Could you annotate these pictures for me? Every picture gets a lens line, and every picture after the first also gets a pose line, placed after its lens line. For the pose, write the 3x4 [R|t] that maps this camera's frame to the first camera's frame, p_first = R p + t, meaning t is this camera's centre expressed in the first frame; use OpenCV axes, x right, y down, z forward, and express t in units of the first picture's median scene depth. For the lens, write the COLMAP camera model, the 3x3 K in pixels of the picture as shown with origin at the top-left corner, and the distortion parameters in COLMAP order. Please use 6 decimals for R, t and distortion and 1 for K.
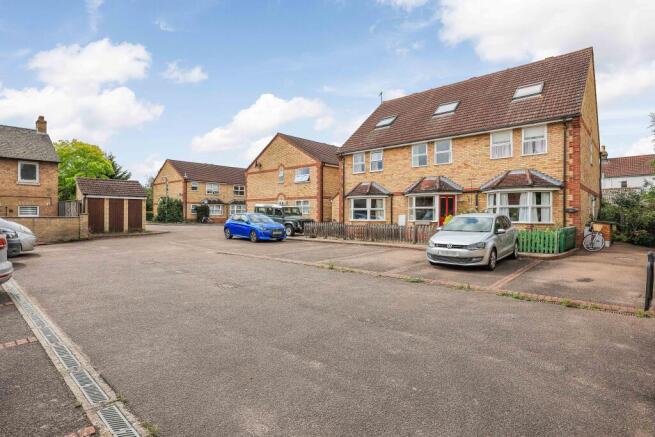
lens RADIAL K [[345.4, 0, 326.8], [0, 345.4, 217.1], [0, 0, 1]] dist [-0.003371, 0.000399]
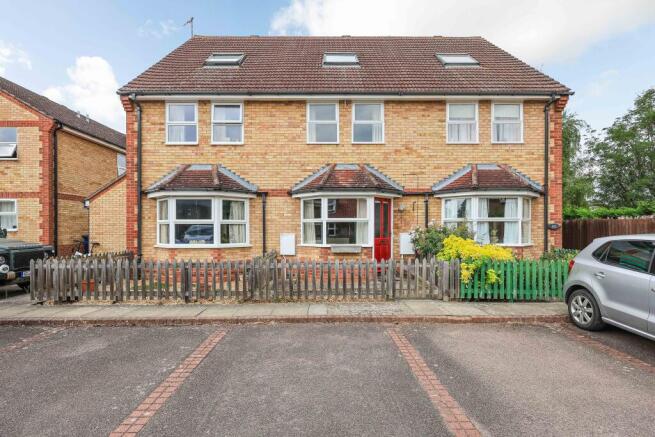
lens RADIAL K [[345.4, 0, 332.5], [0, 345.4, 229.5], [0, 0, 1]] dist [-0.003371, 0.000399]
pose [[0.728678, 0.002098, 0.684853, -0.086910], [0.007910, 0.999903, -0.011479, -0.006517], [-0.684811, 0.013782, 0.728591, 0.598754]]
